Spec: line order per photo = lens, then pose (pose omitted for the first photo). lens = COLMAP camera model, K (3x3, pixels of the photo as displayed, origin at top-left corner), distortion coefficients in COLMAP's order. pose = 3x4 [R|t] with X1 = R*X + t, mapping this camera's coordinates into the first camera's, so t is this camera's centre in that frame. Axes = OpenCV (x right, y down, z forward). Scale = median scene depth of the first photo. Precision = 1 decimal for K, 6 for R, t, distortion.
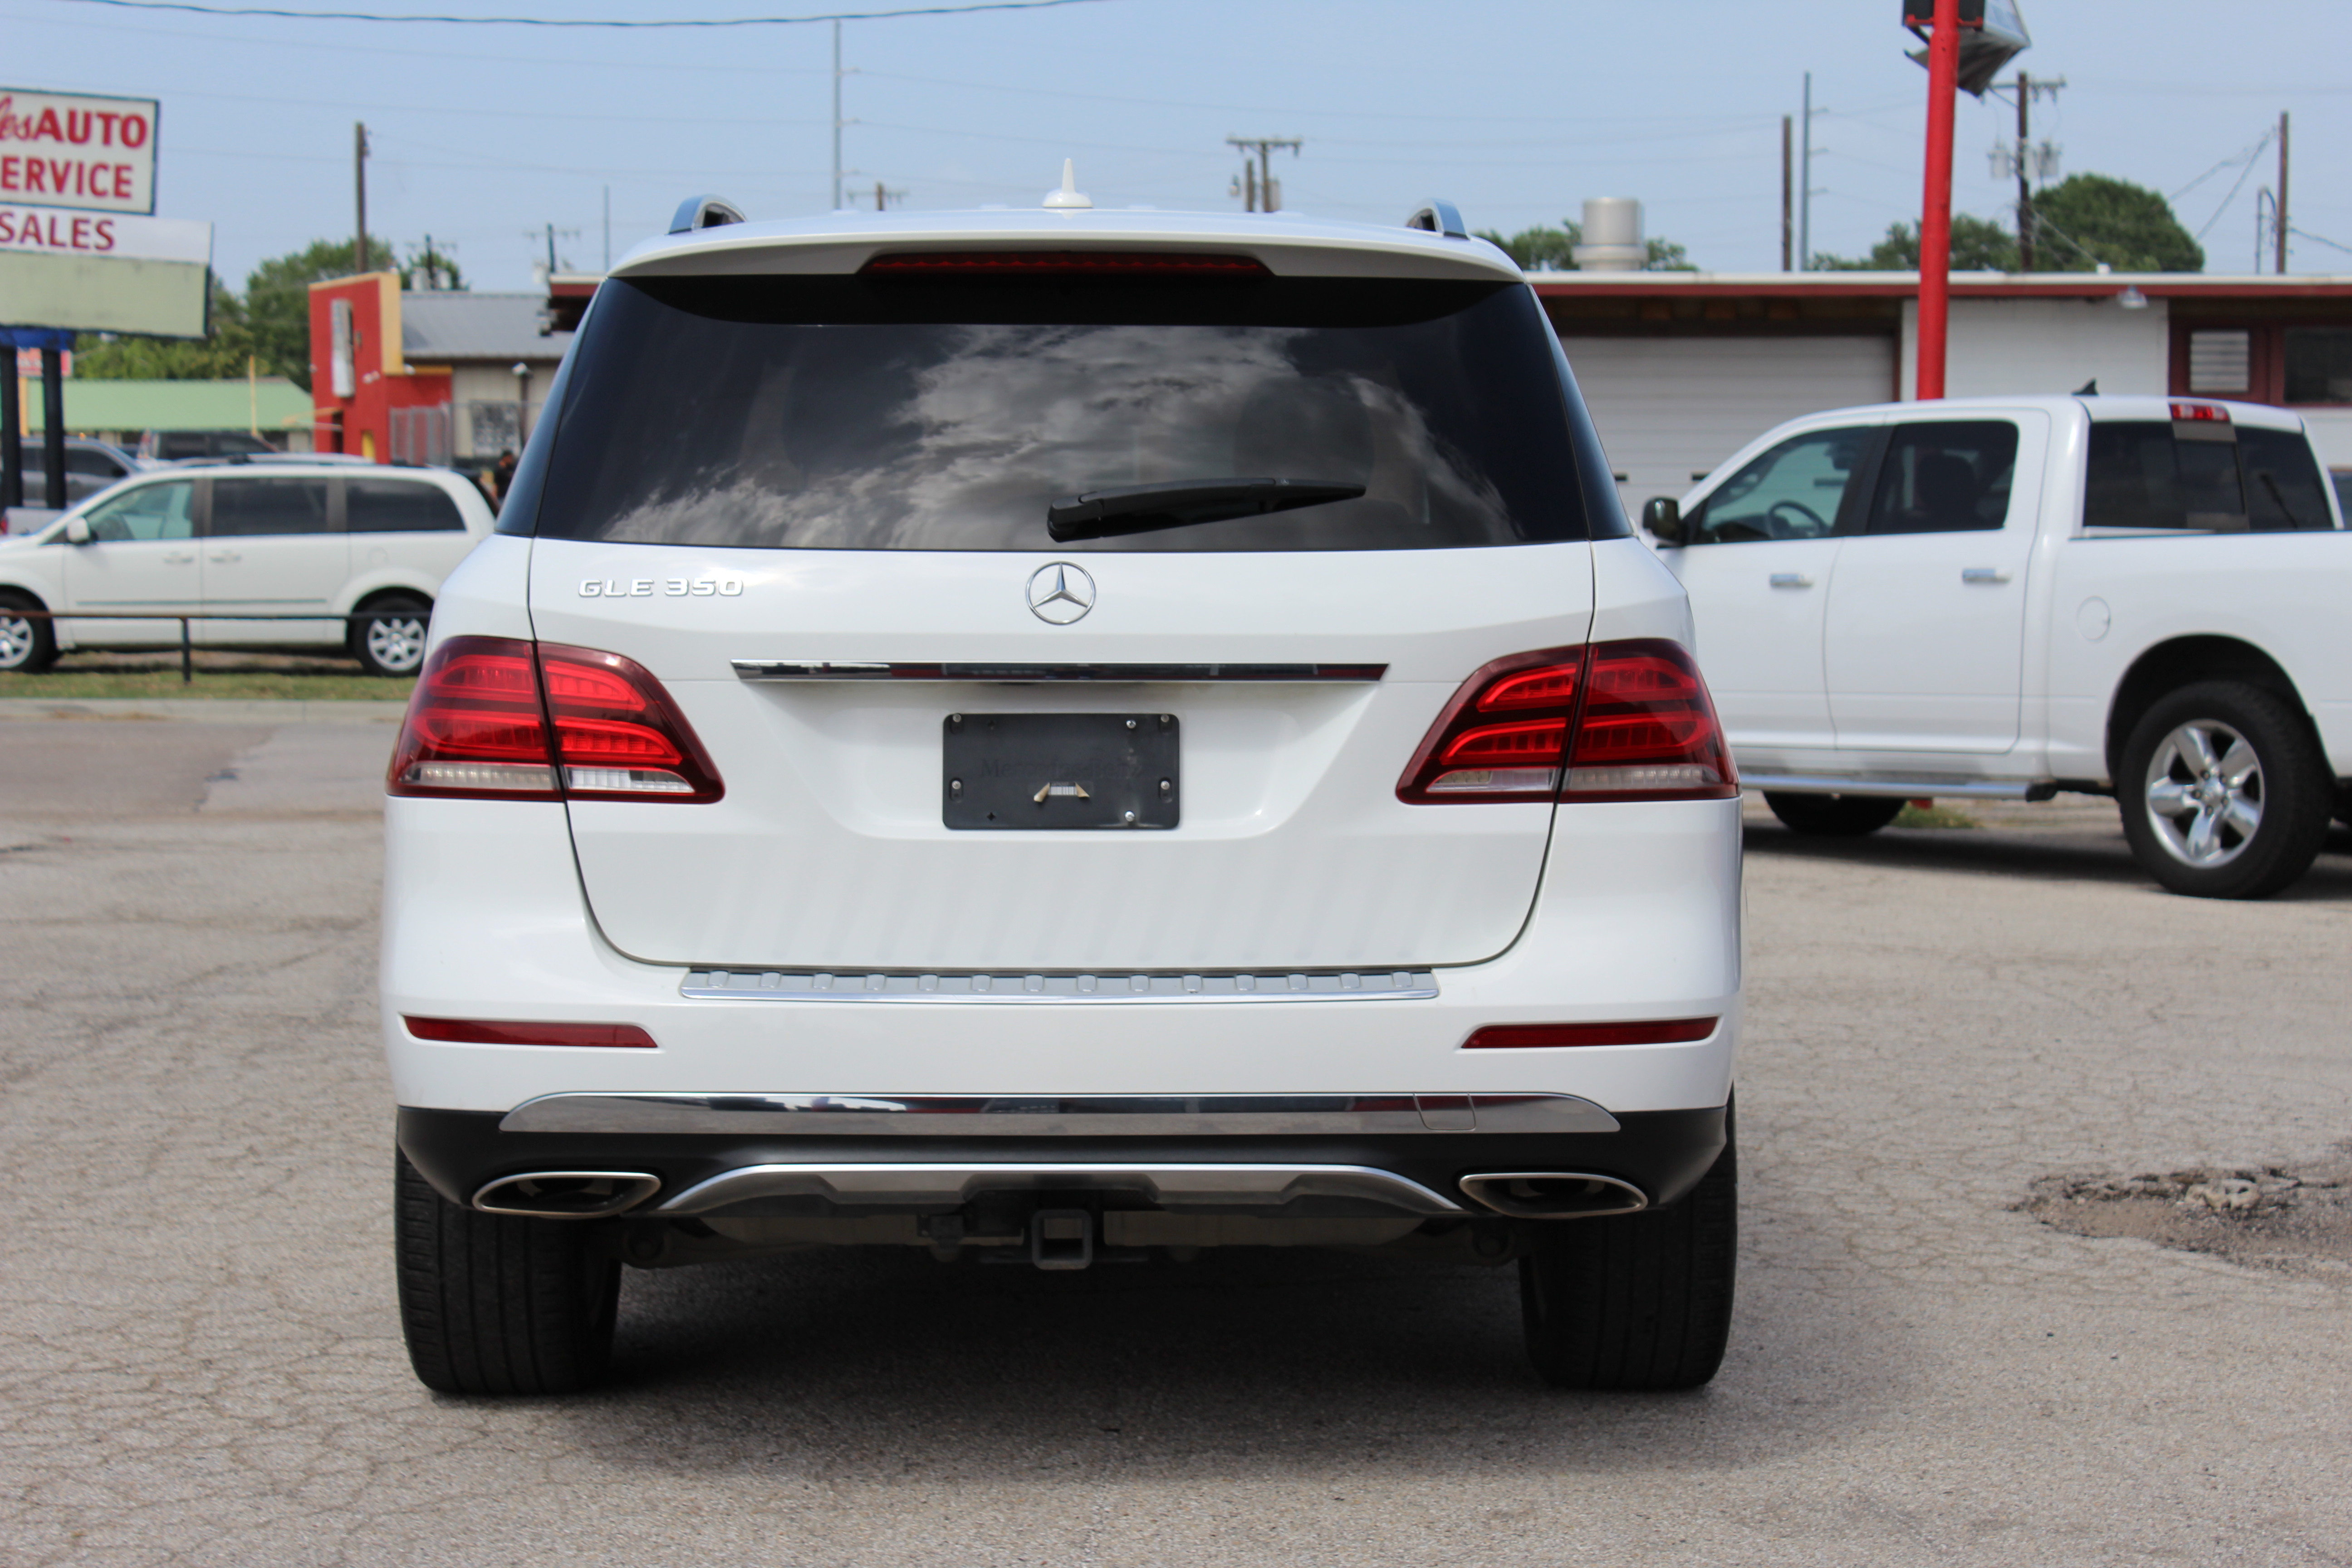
lens RADIAL K [[4637.3, 0, 1172.0], [0, 4637.3, 790.5], [0, 0, 1]] dist [0.029287, 0.000000]
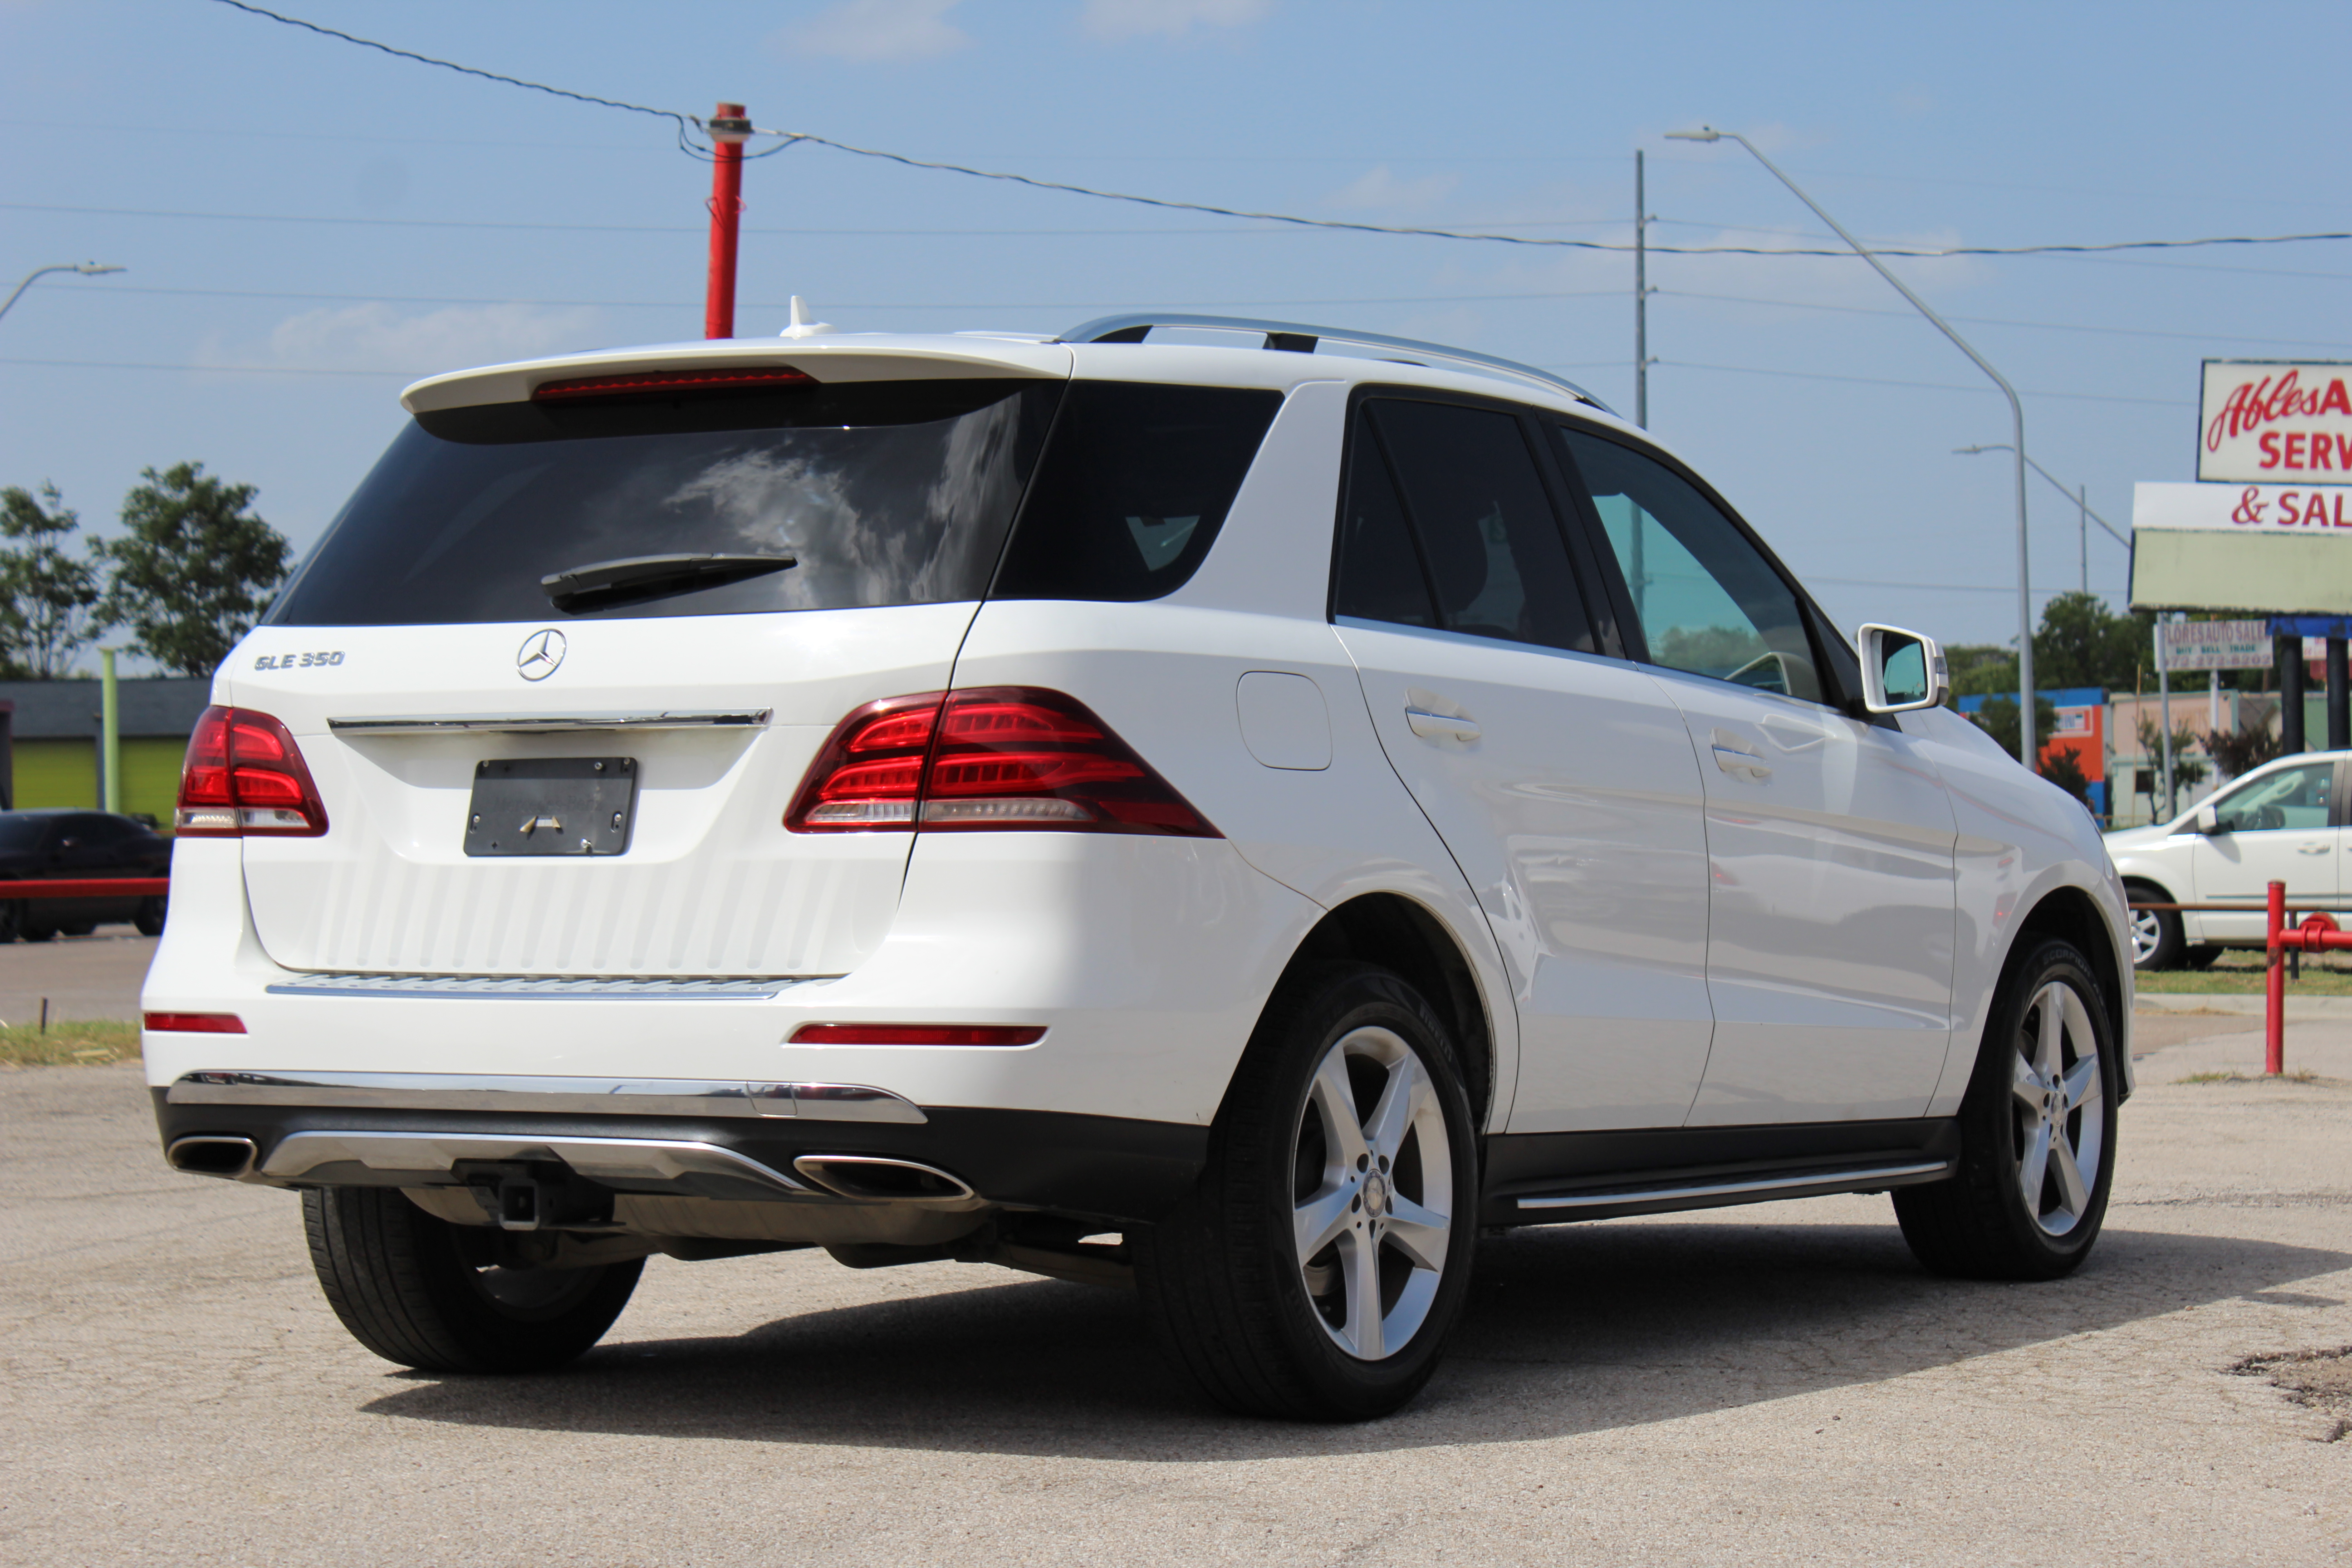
lens RADIAL K [[5241.1, 0, 1172.6], [0, 5241.1, 778.0], [0, 0, 1]] dist [0.057401, 0.000000]
pose [[0.843797, -0.014004, -0.536480, 0.814769], [-0.027185, 0.997261, -0.068790, 0.074951], [0.535974, 0.072629, 0.841105, -0.032762]]
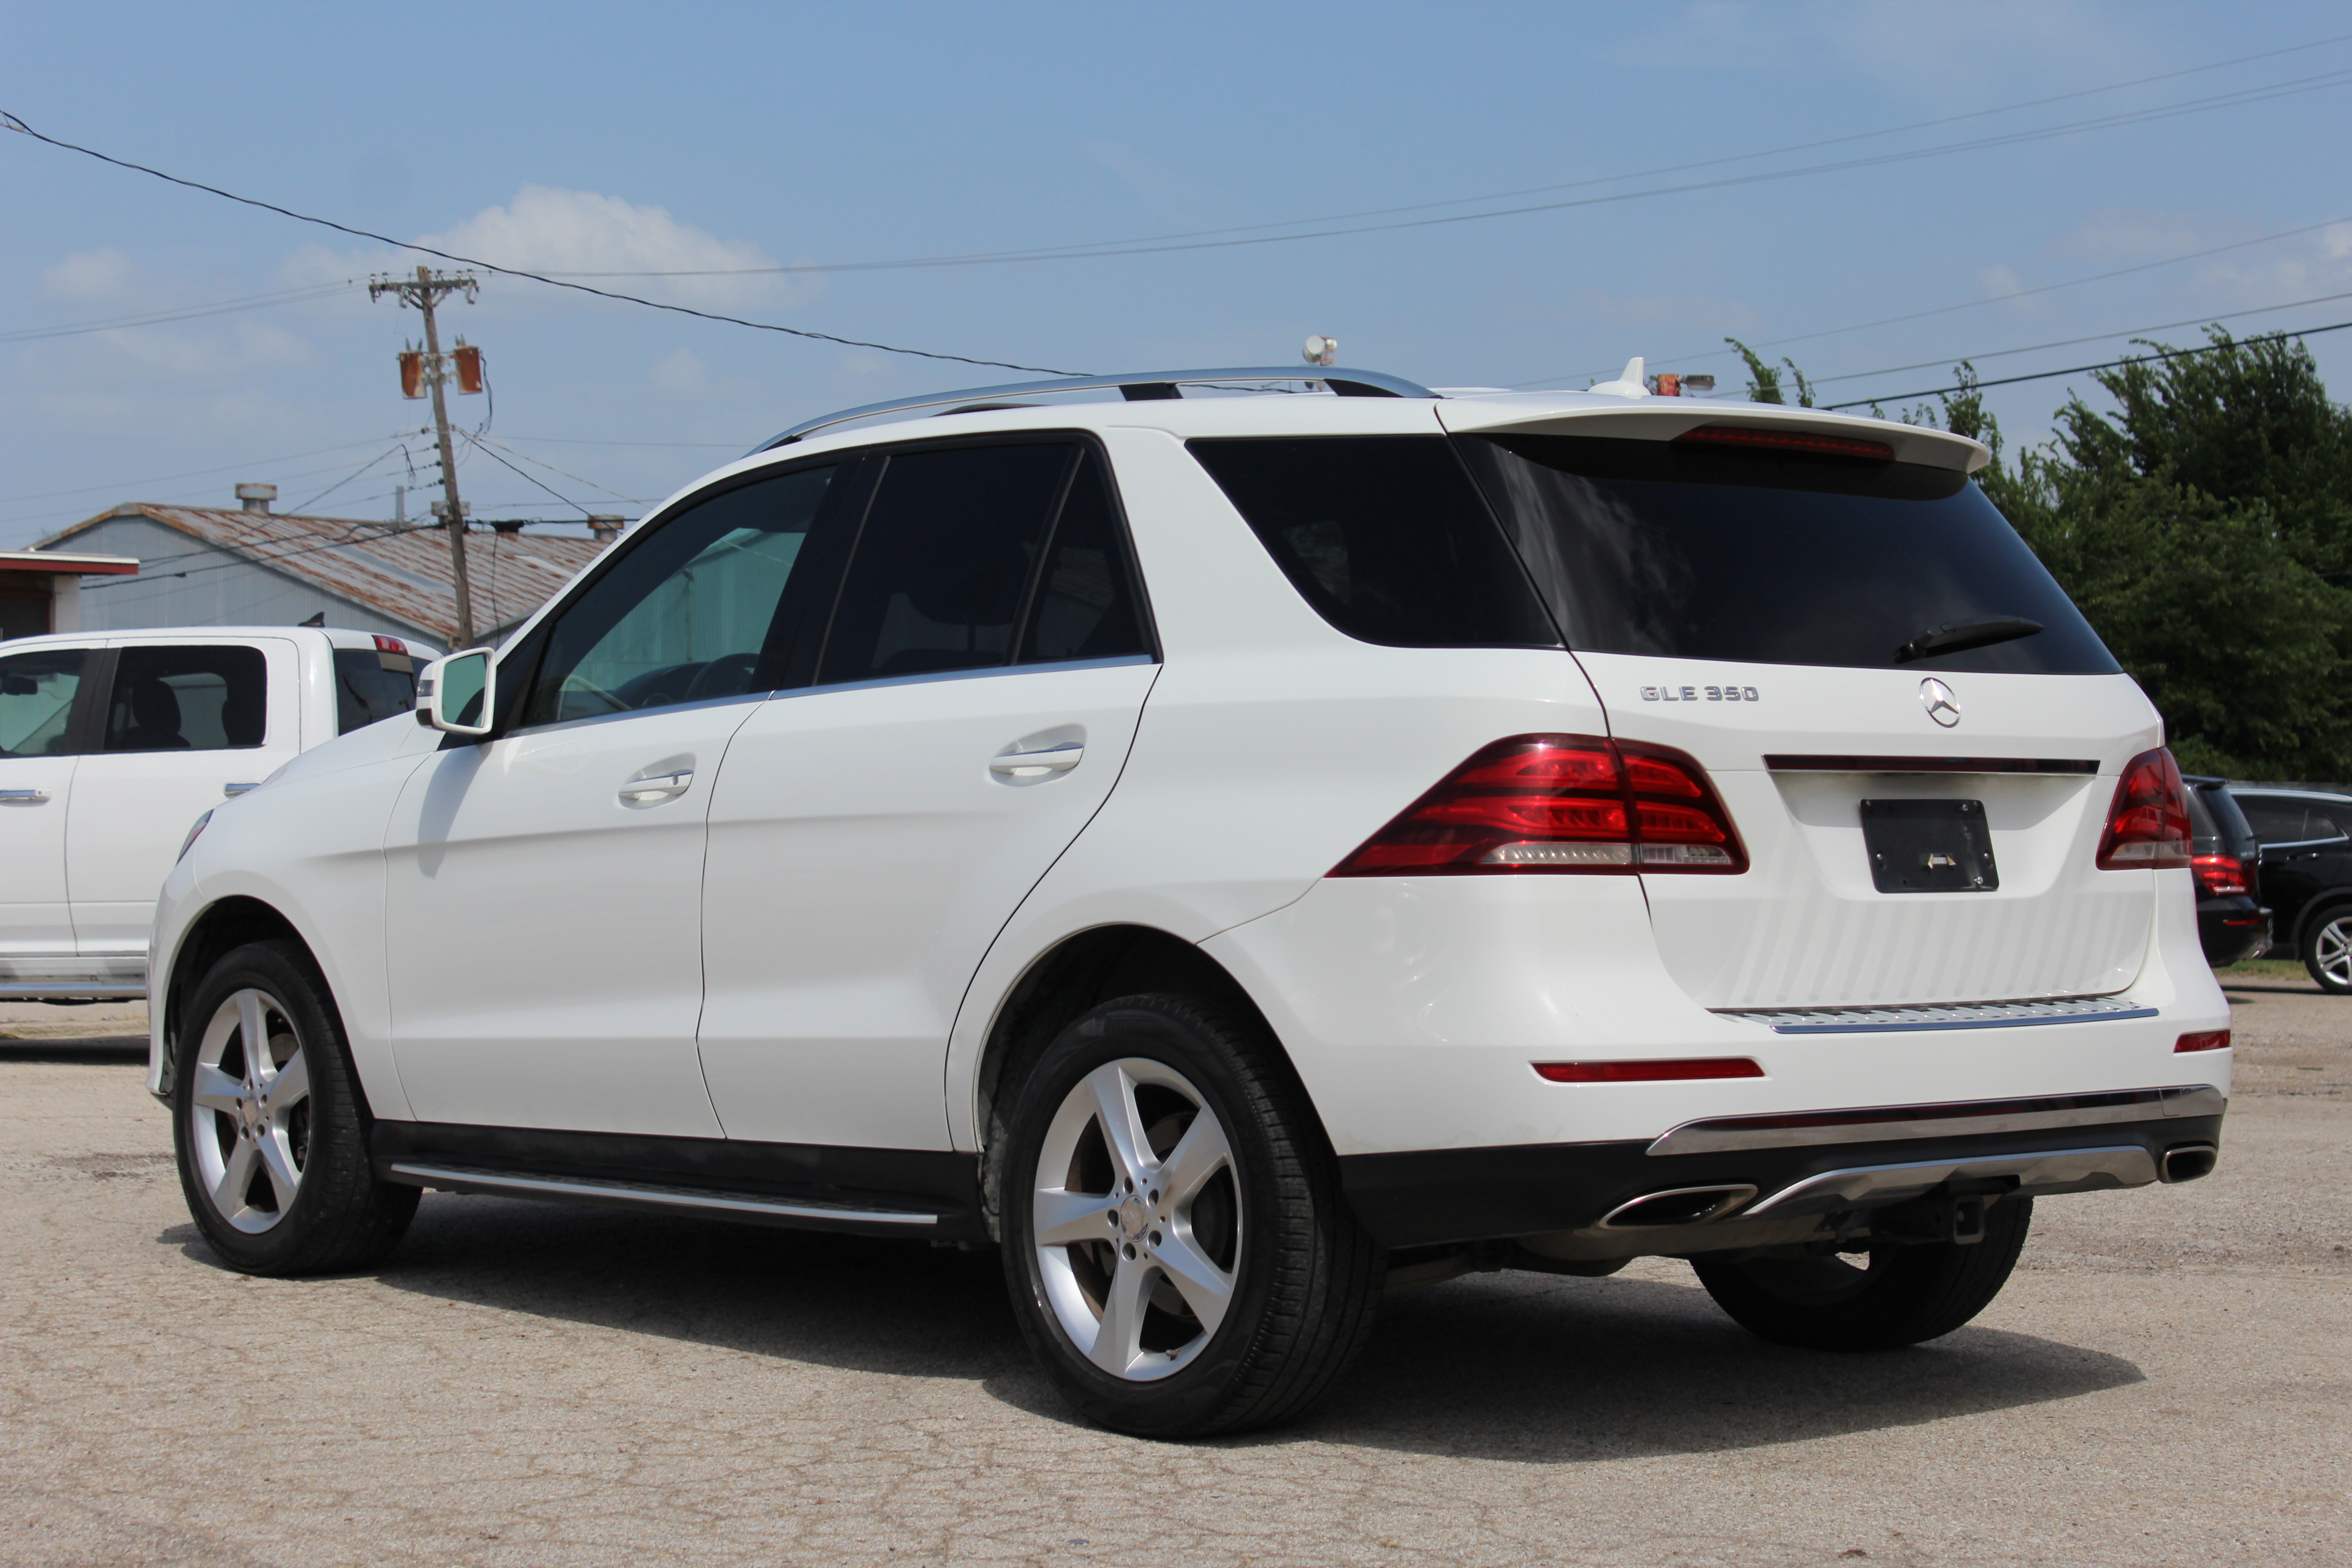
lens RADIAL K [[4418.1, 0, 1178.0], [0, 4418.1, 783.1], [0, 0, 1]] dist [-0.043516, 0.000000]
pose [[0.771401, 0.002887, 0.636342, -0.926739], [0.036036, 0.998187, -0.048212, 0.028830], [-0.635328, 0.060122, 0.769899, 0.212815]]
